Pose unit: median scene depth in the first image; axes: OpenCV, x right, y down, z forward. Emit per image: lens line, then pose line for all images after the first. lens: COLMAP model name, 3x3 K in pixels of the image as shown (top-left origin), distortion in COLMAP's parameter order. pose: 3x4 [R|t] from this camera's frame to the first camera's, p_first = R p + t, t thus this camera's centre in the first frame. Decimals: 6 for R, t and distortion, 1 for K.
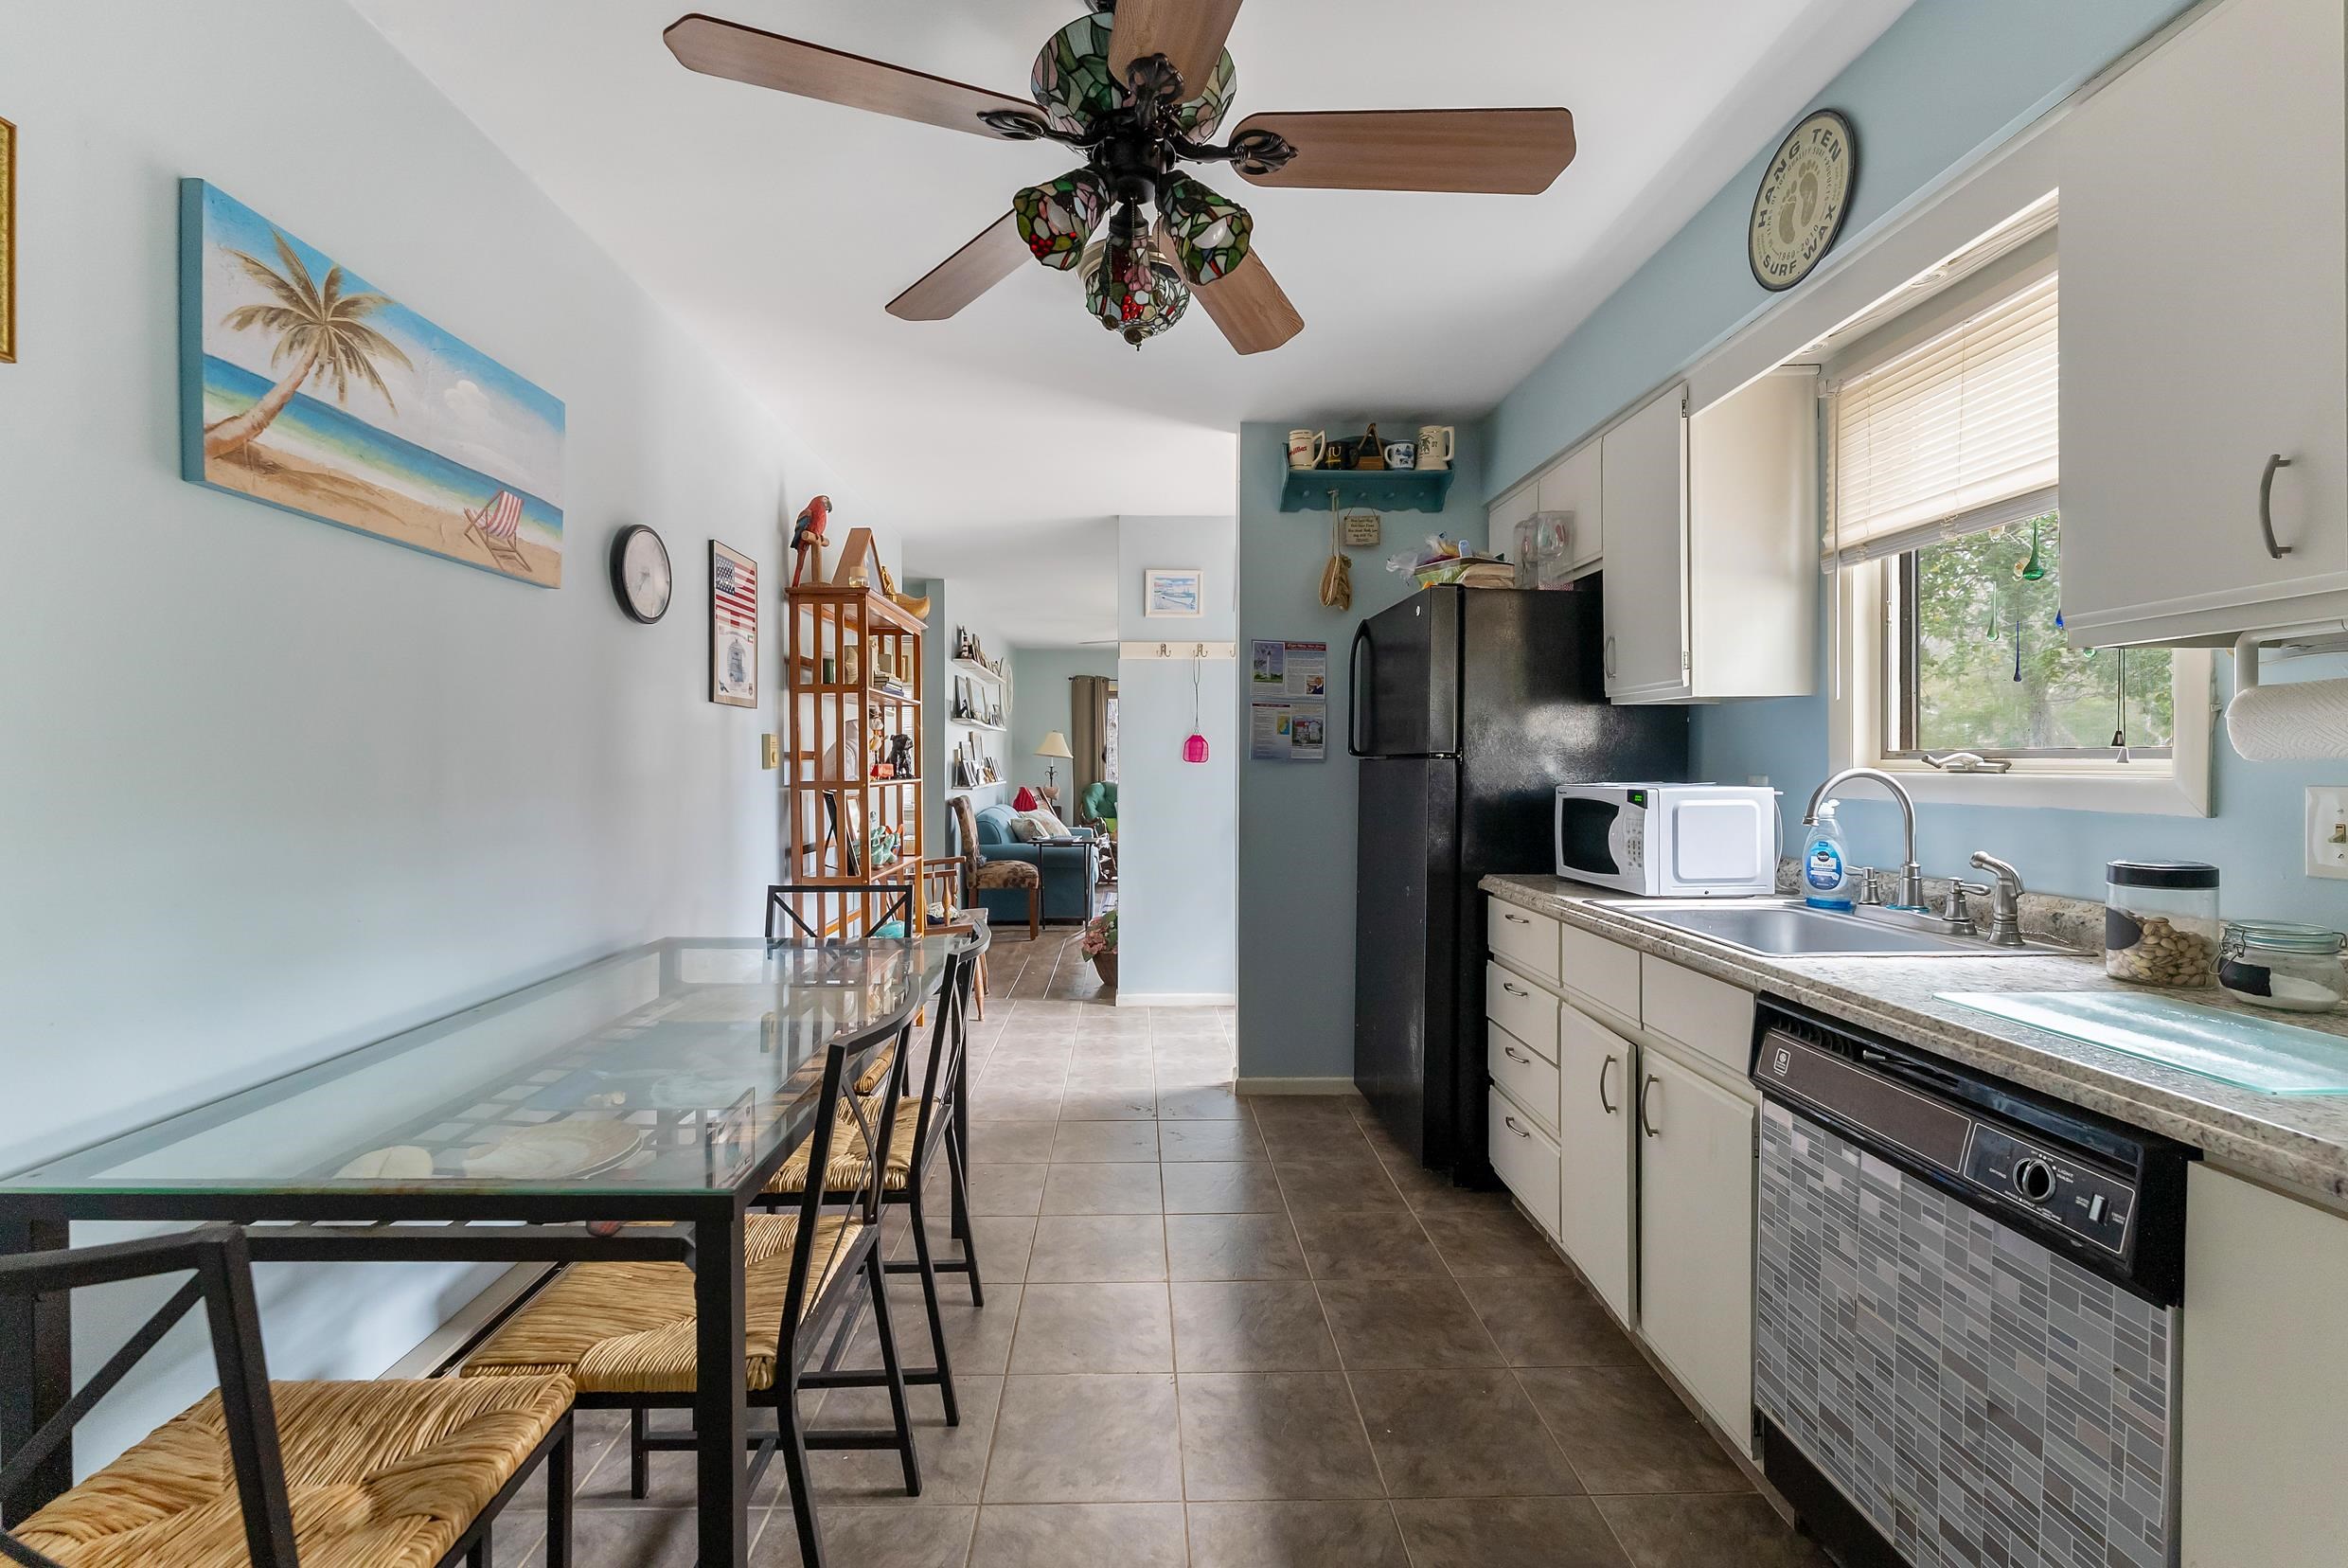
lens RADIAL K [[991.0, 0, 1158.8], [0, 991.0, 778.9], [0, 0, 1]] dist [0.001090, -0.000423]
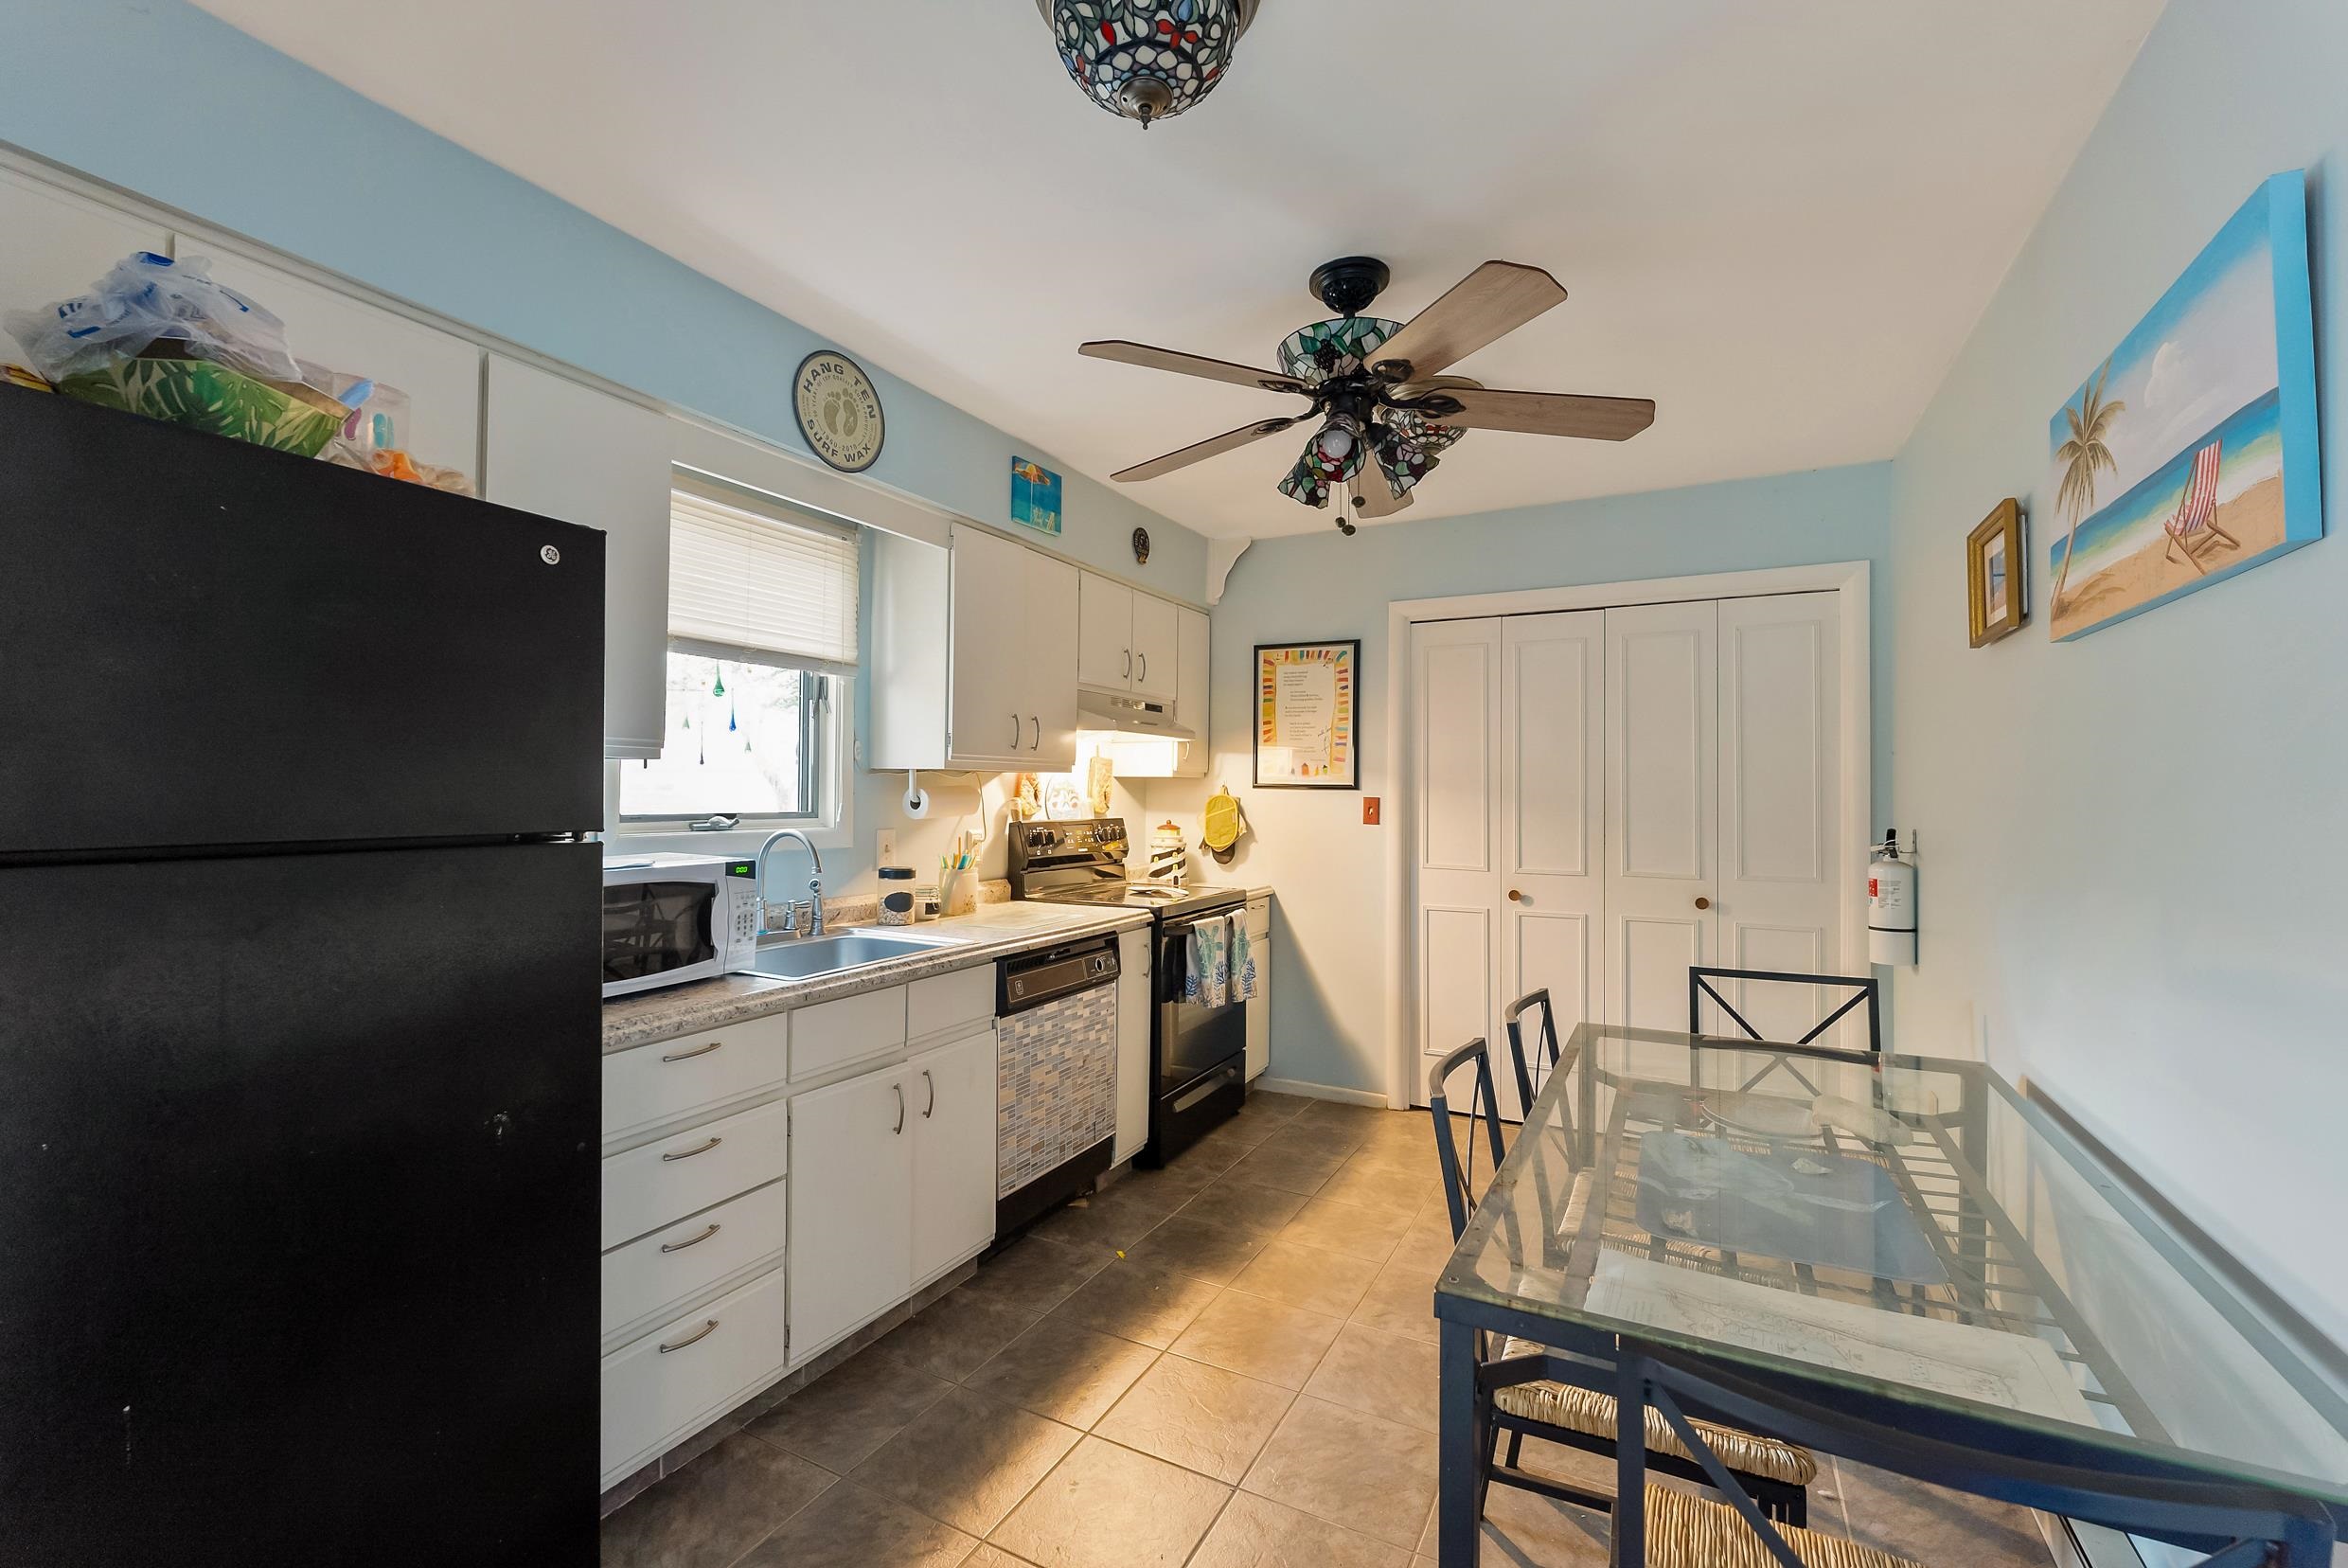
lens RADIAL K [[982.0, 0, 1177.0], [0, 982.0, 779.9], [0, 0, 1]] dist [-0.001968, -0.000062]
pose [[-0.874348, -0.002196, 0.485294, -0.489193], [-0.001551, 0.999997, 0.001730, -0.098727], [-0.485296, 0.000760, -0.874350, 2.342742]]
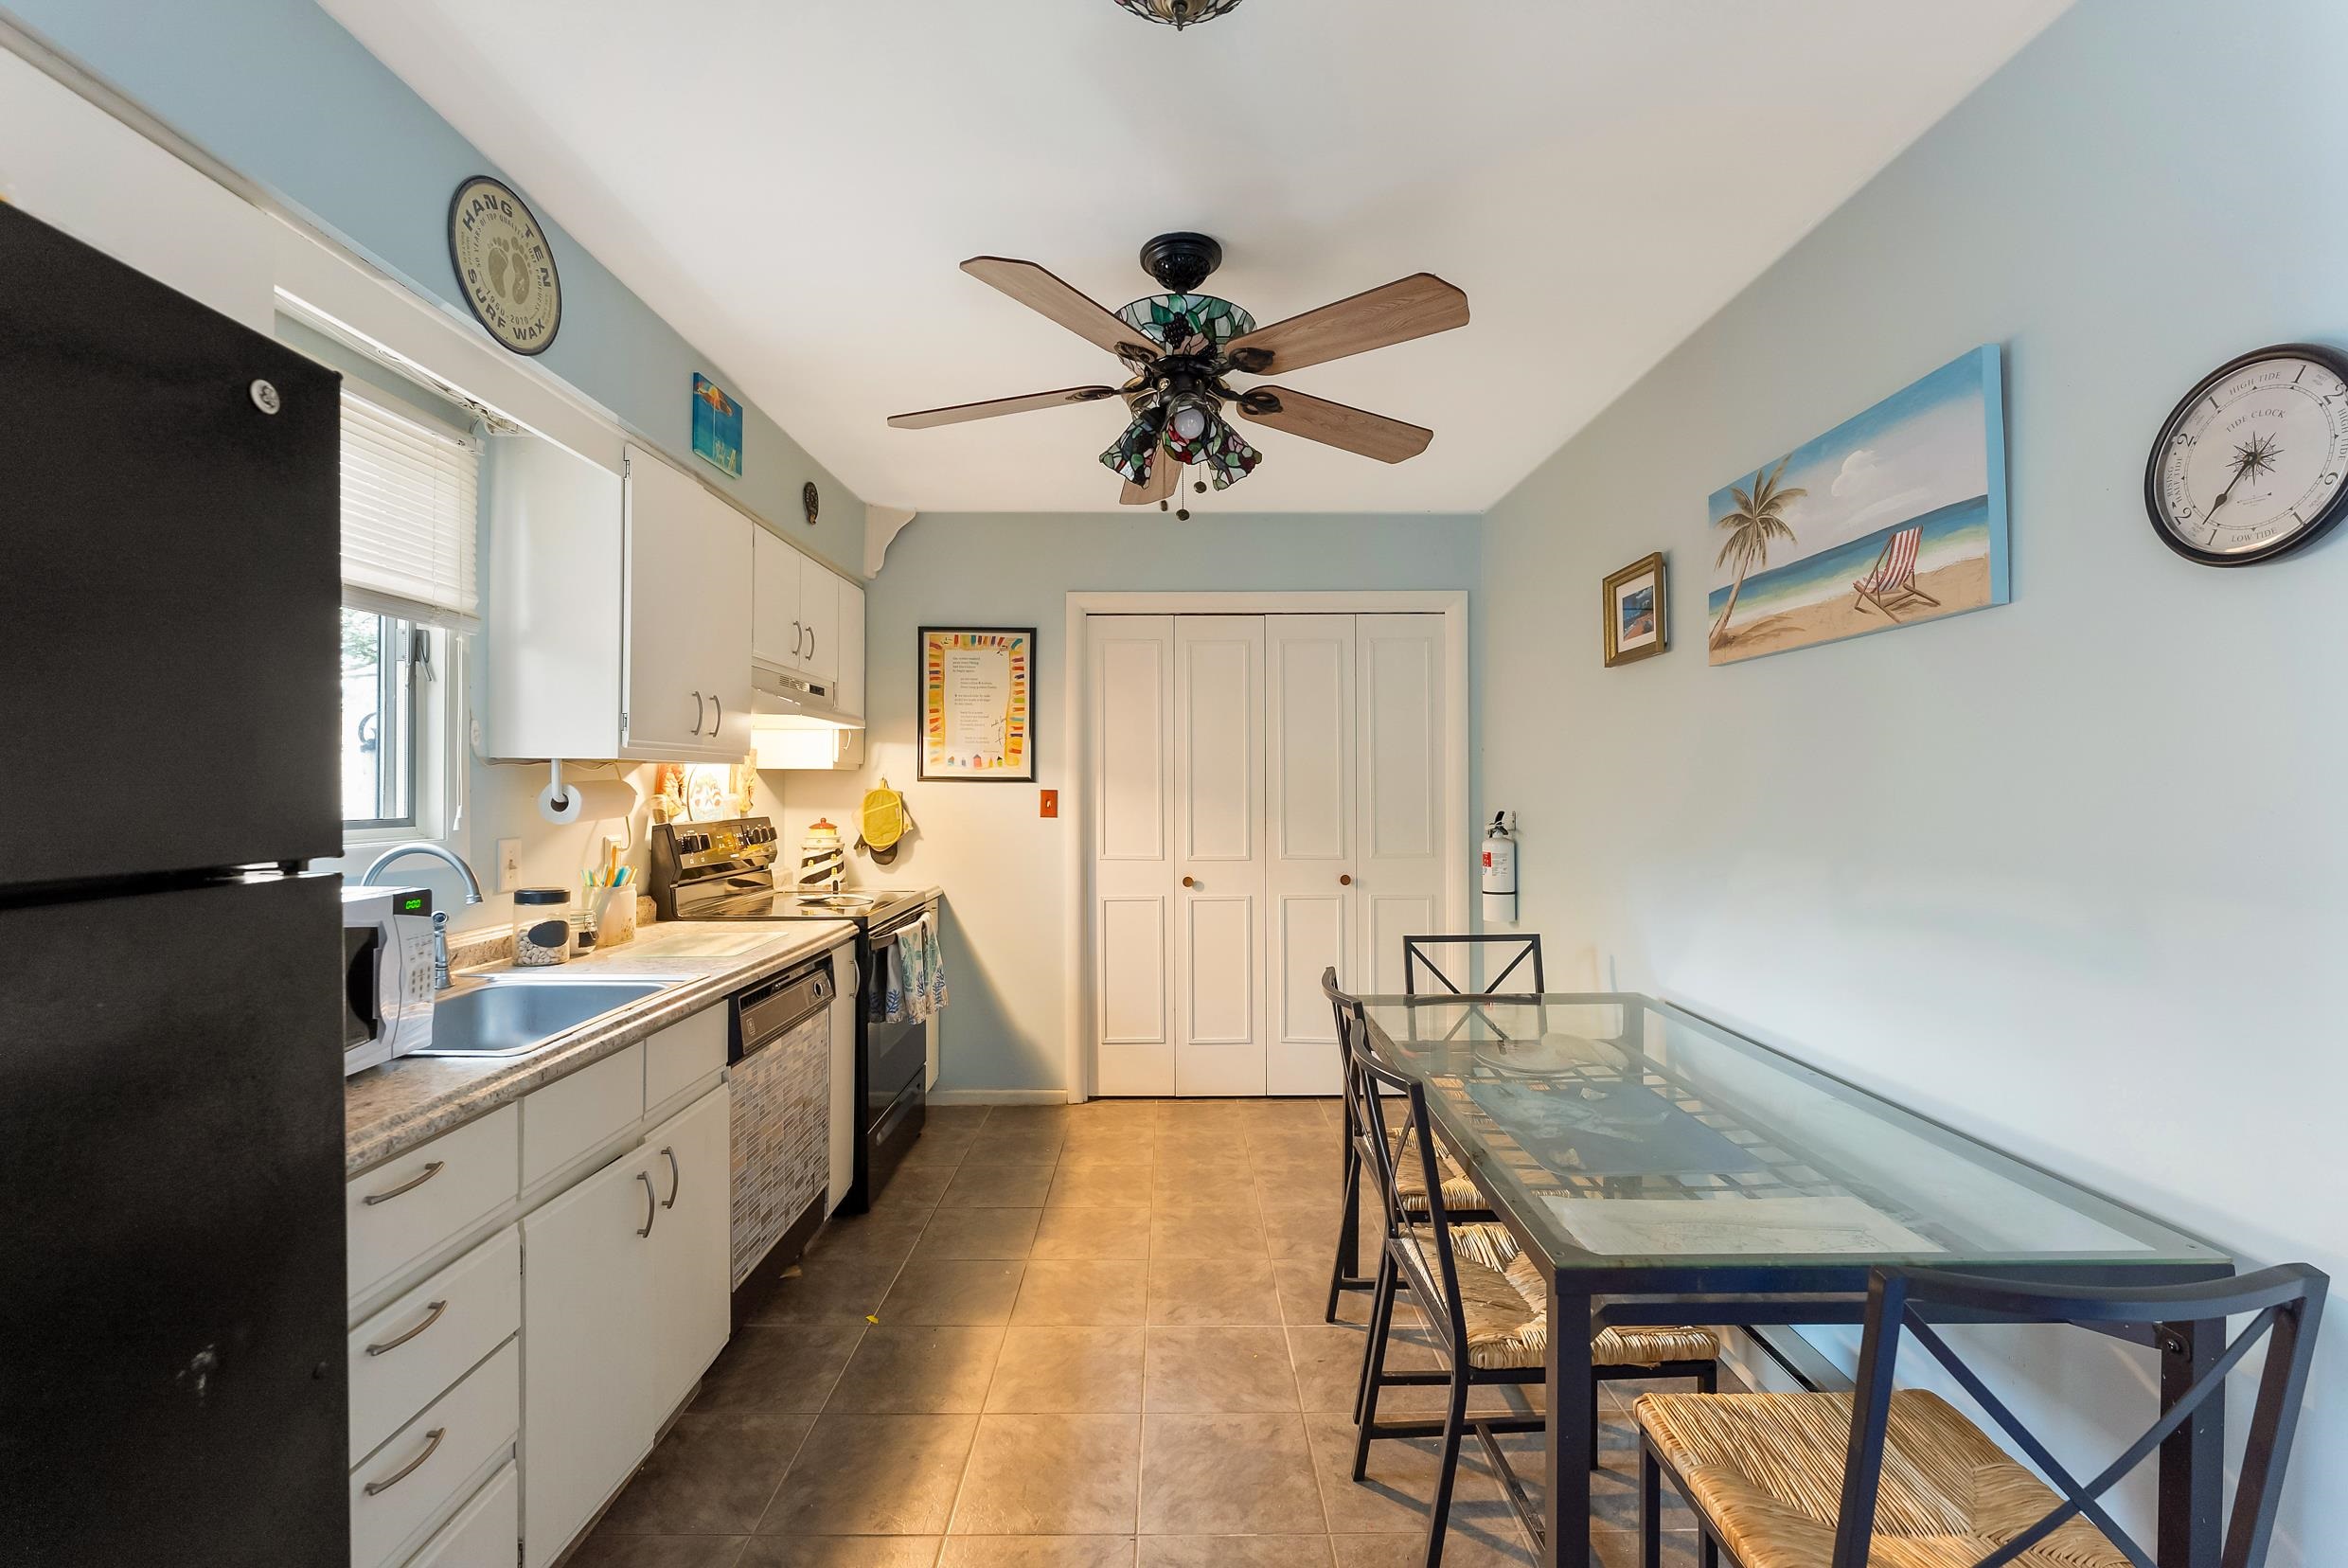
lens RADIAL K [[982.0, 0, 1177.0], [0, 982.0, 779.9], [0, 0, 1]] dist [-0.001968, -0.000062]
pose [[-0.999787, -0.000723, 0.020635, -0.047370], [-0.000533, 0.999957, 0.009232, -0.098404], [-0.020641, 0.009219, -0.999744, 2.362945]]
